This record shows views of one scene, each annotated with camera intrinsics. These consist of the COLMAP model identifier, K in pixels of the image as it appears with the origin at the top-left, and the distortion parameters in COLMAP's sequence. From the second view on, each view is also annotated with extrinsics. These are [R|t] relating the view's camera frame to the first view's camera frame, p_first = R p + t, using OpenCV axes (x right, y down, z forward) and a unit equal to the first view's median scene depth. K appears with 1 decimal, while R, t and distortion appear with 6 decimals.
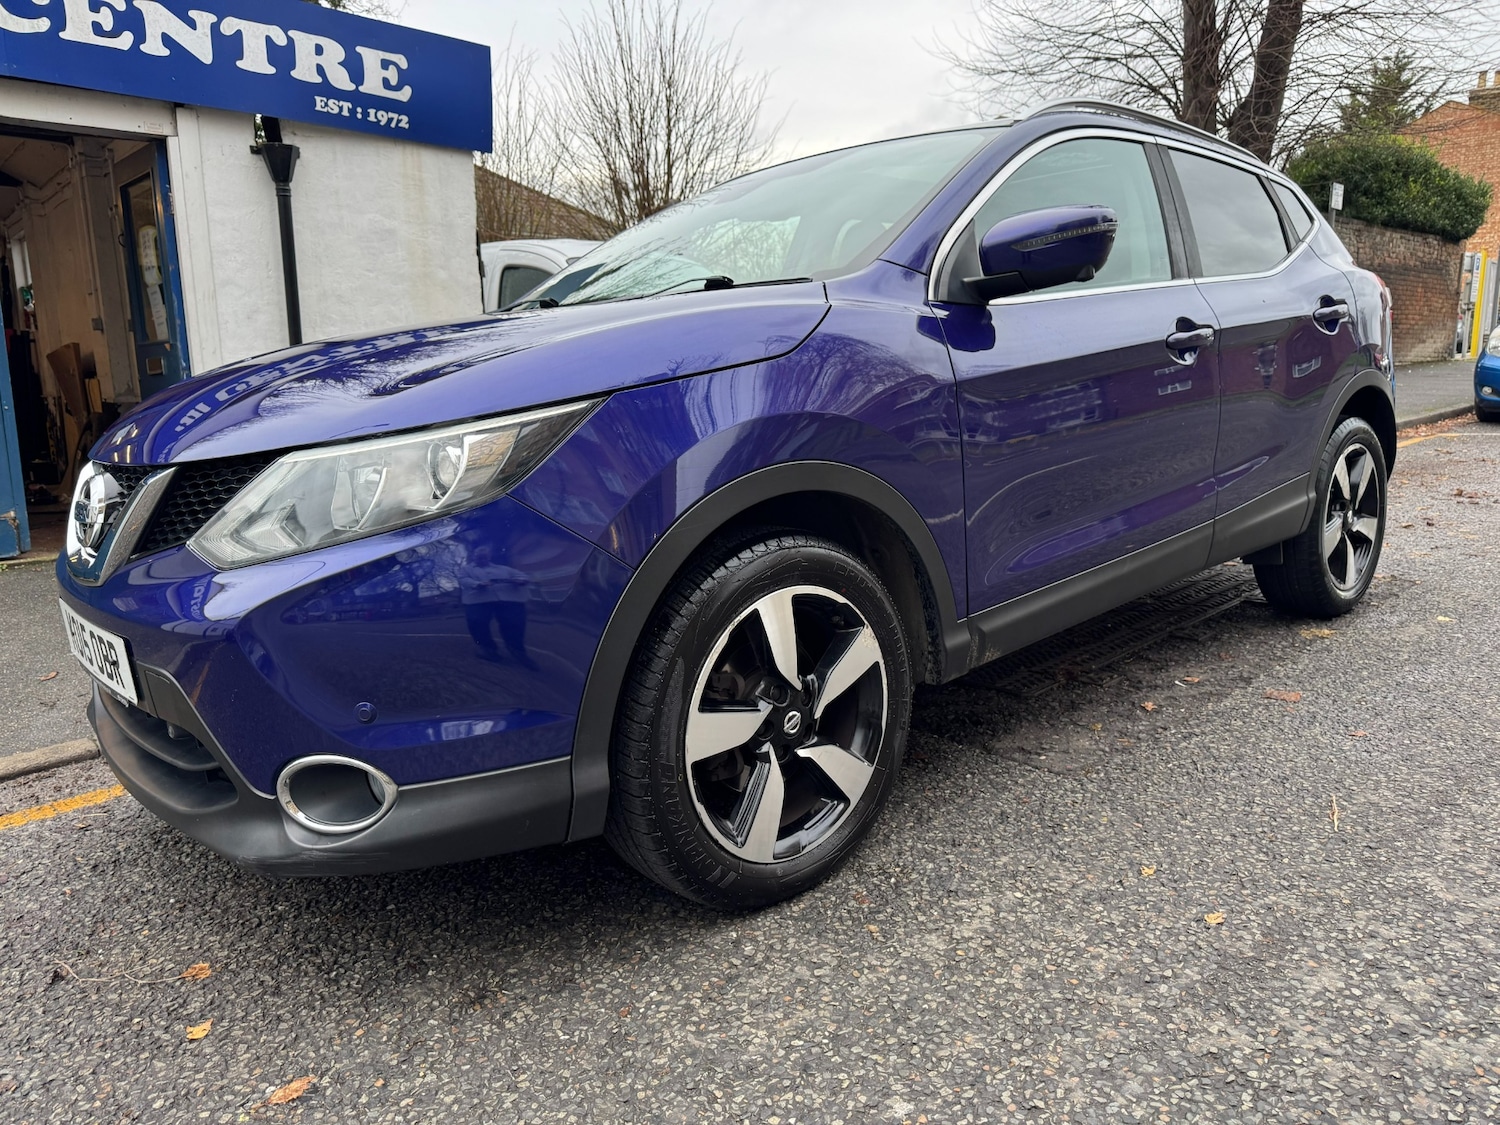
lens RADIAL K [[1055.5, 0, 757.9], [0, 1055.5, 564.4], [0, 0, 1]] dist [0.006289, -0.009184]
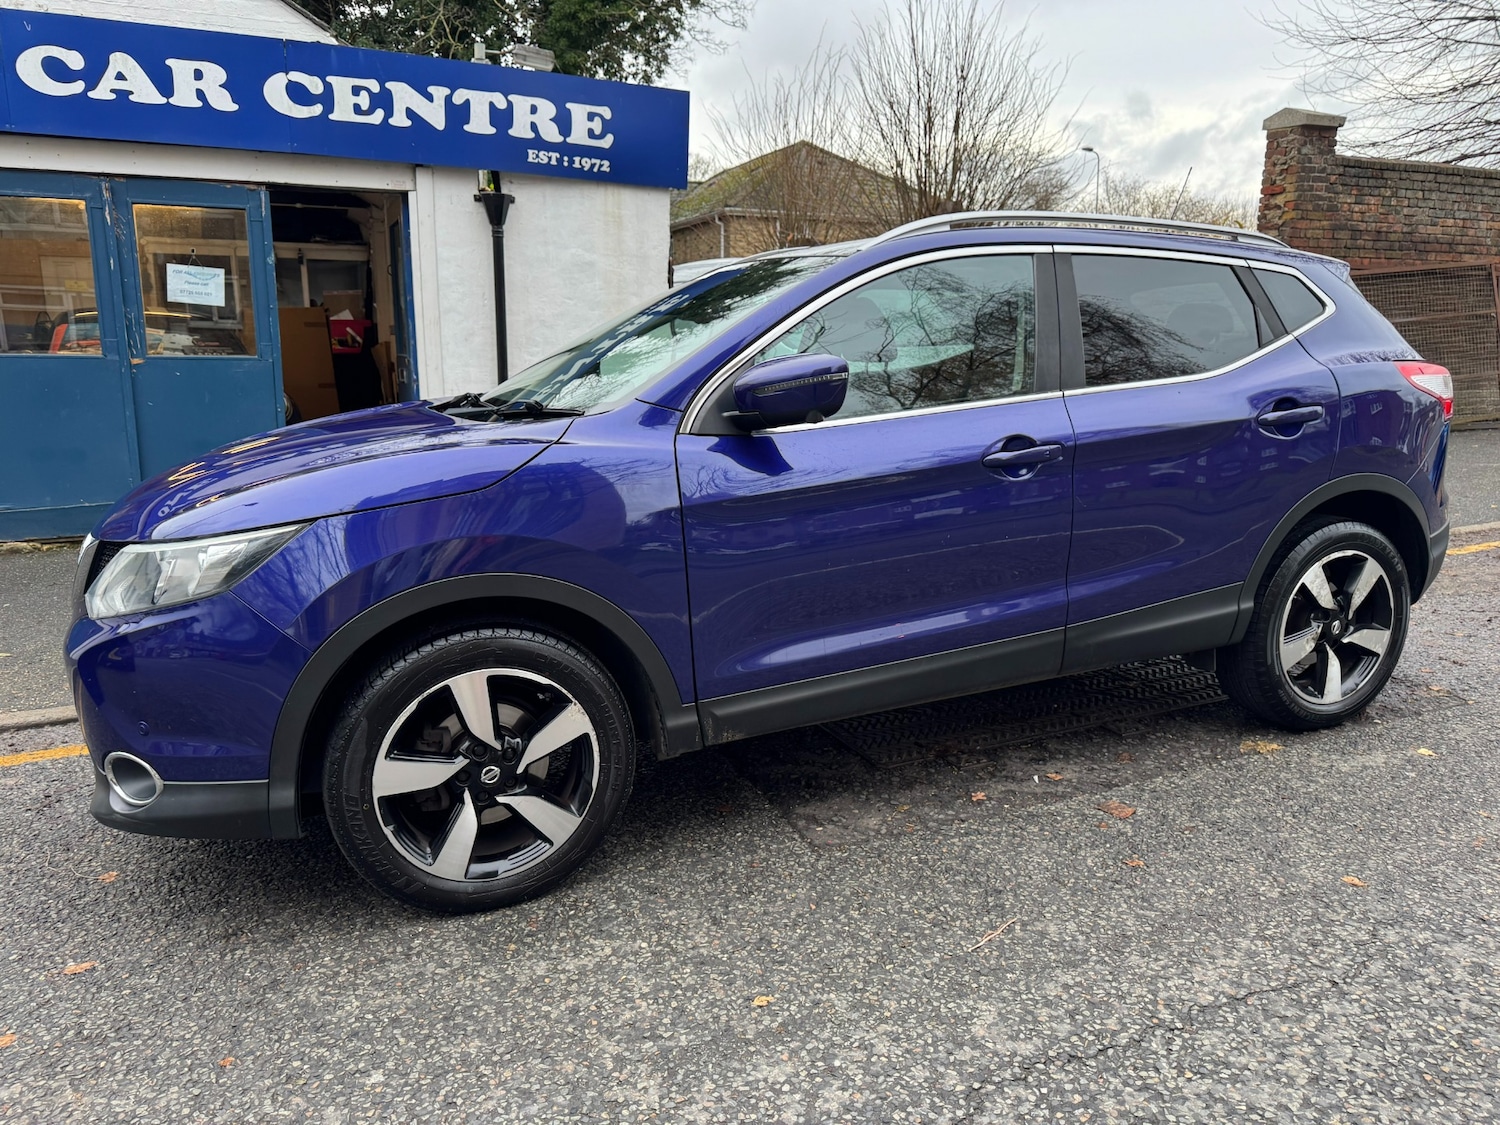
lens RADIAL K [[1050.8, 0, 749.4], [0, 1050.8, 568.6], [0, 0, 1]] dist [0.013187, -0.015778]
pose [[0.941112, 0.099552, -0.323105, 0.621853], [-0.088244, 0.994868, 0.049501, -0.163212], [0.326375, -0.018074, 0.945067, -0.078291]]
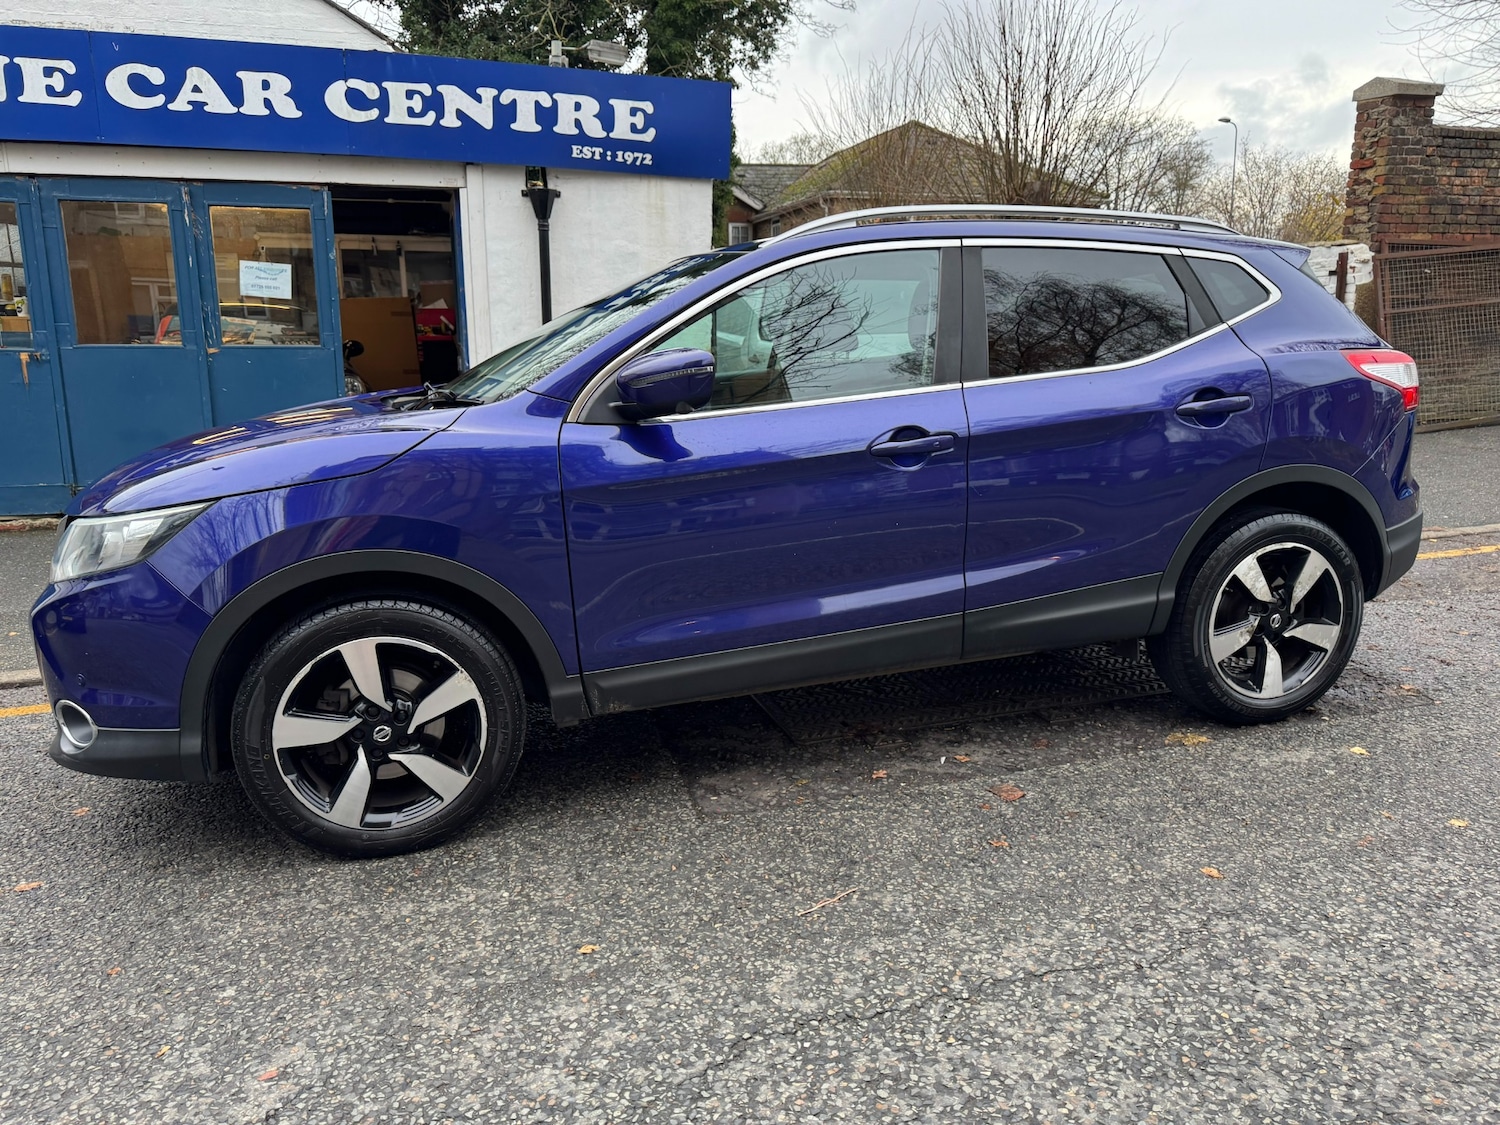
lens RADIAL K [[1048.2, 0, 749.5], [0, 1048.2, 558.4], [0, 0, 1]] dist [0.019050, -0.022967]
pose [[0.895574, 0.119280, -0.428626, 0.905310], [-0.099882, 0.992703, 0.067559, -0.193554], [0.433556, -0.017692, 0.900953, -0.032517]]
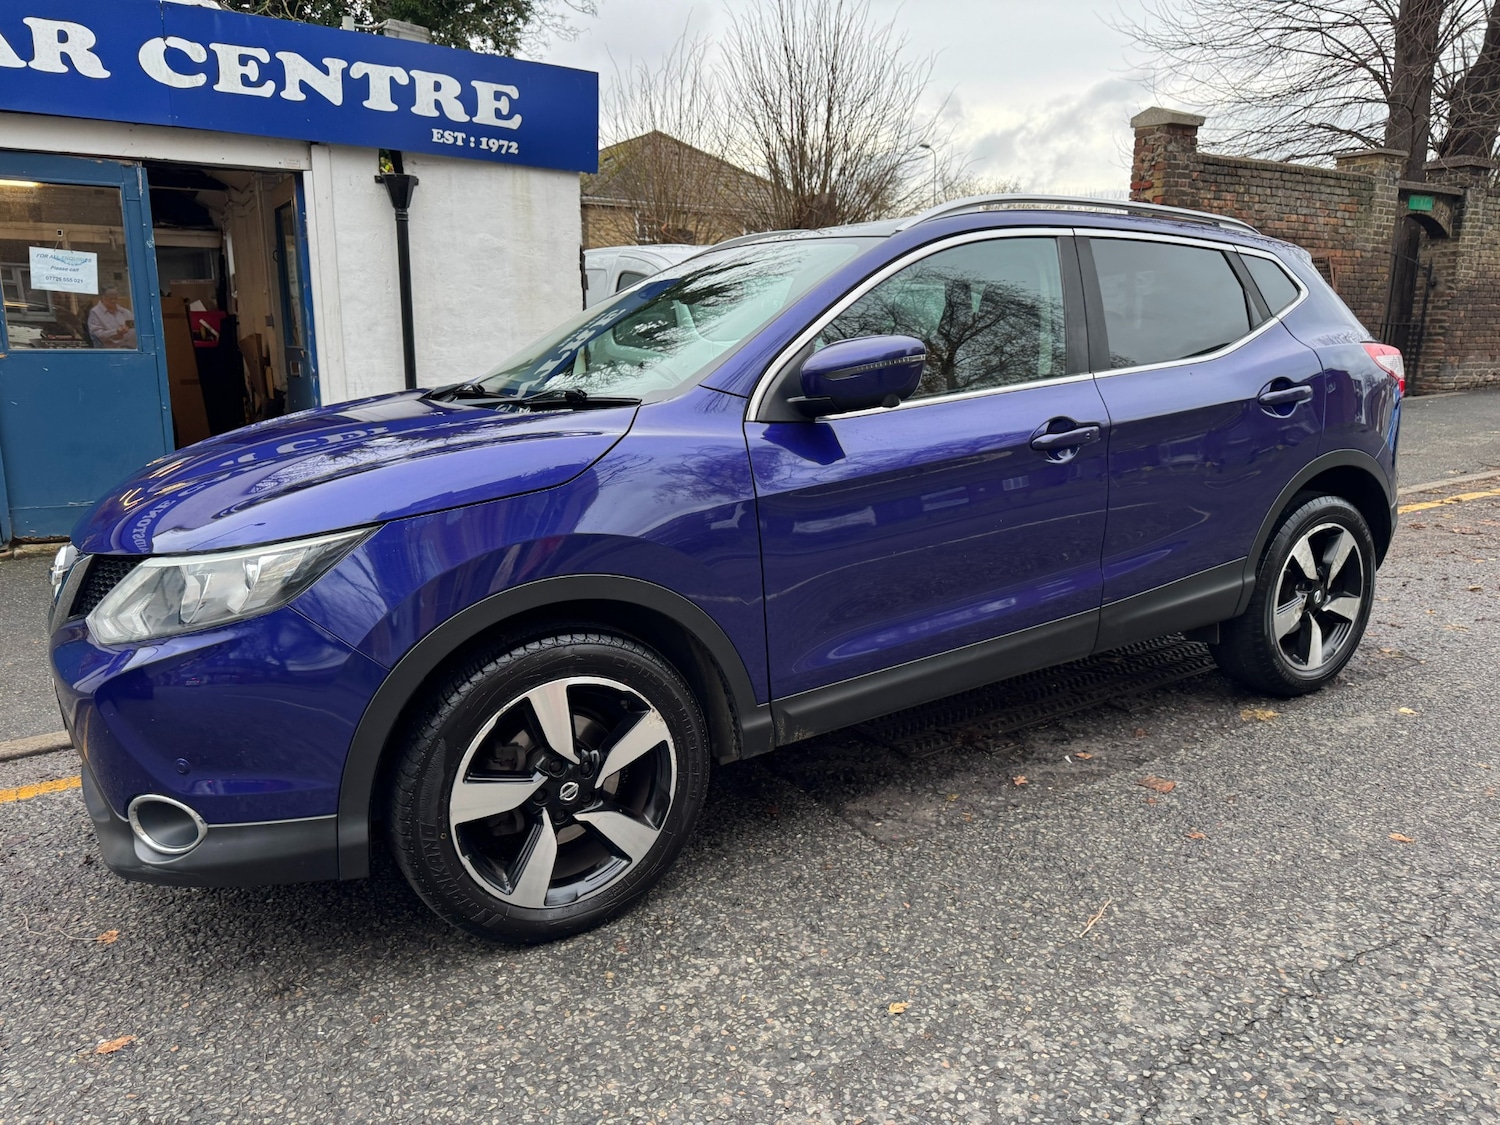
lens RADIAL K [[1051.1, 0, 752.2], [0, 1051.1, 567.3], [0, 0, 1]] dist [0.010841, -0.012432]
pose [[0.980572, 0.065458, -0.184914, 0.380411], [-0.058227, 0.997321, 0.044277, -0.143196], [0.187317, -0.032650, 0.981757, -0.092536]]
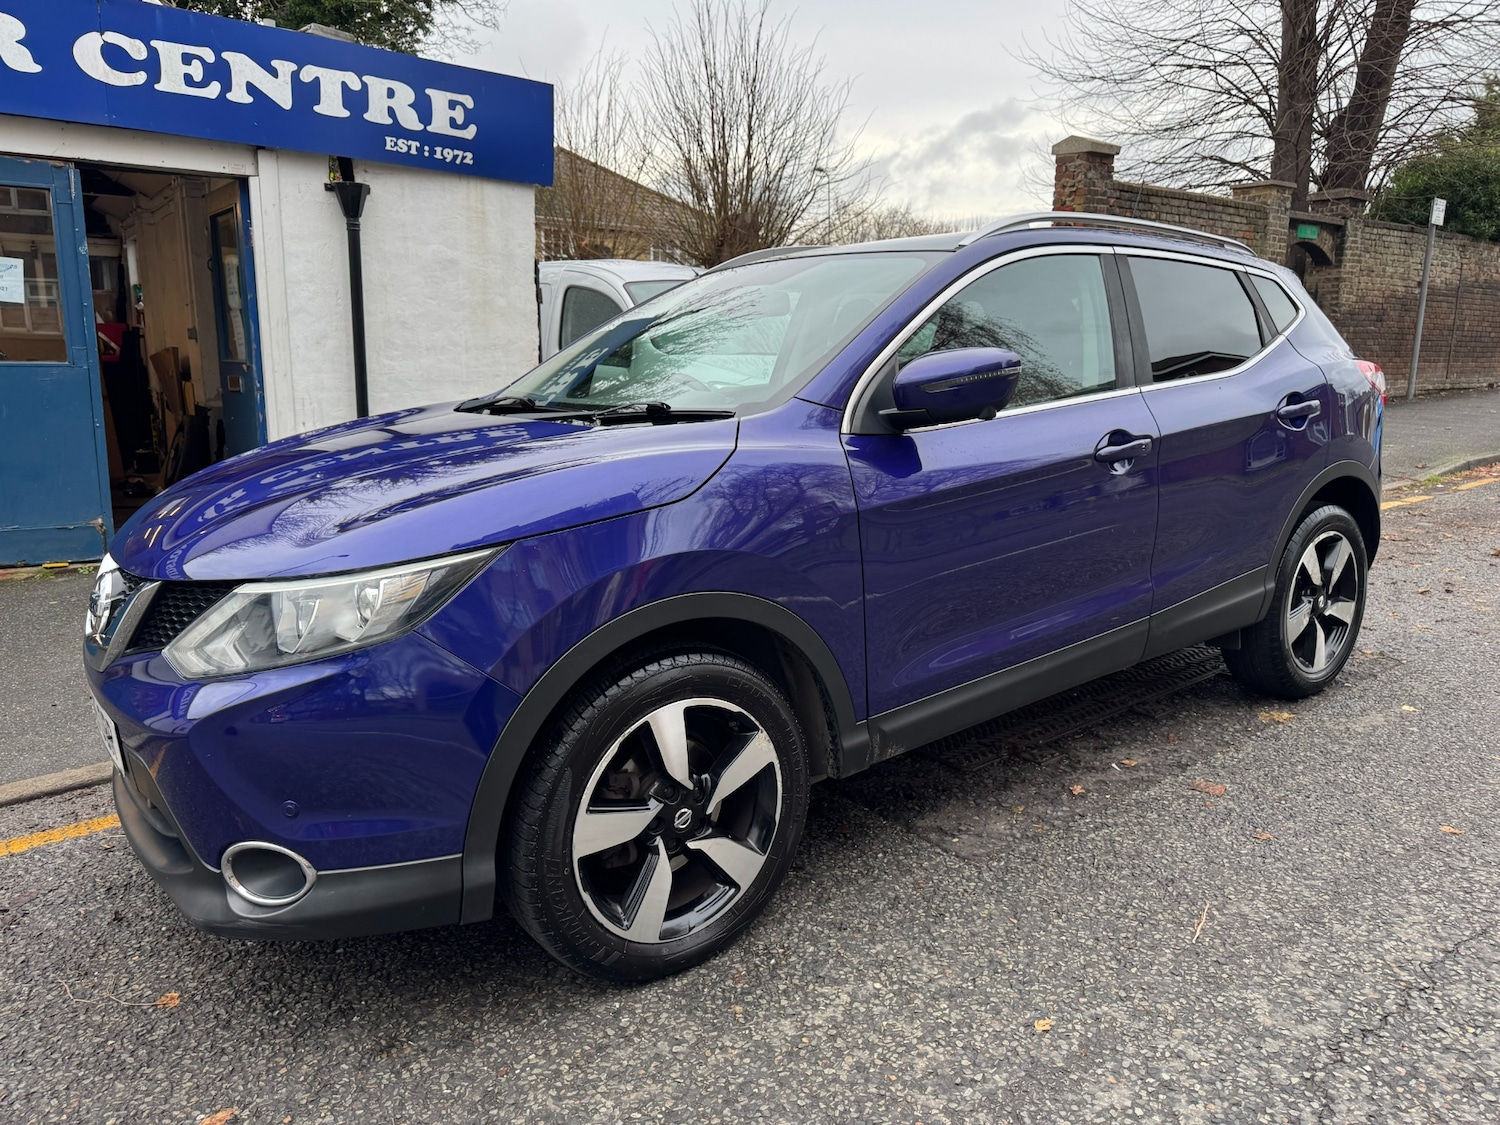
lens RADIAL K [[1052.8, 0, 760.0], [0, 1052.8, 561.4], [0, 0, 1]] dist [0.005284, -0.006401]
pose [[0.995688, 0.045652, -0.080754, 0.169596], [-0.044418, 0.998868, 0.017013, -0.130103], [0.081439, -0.013353, 0.996589, -0.099016]]
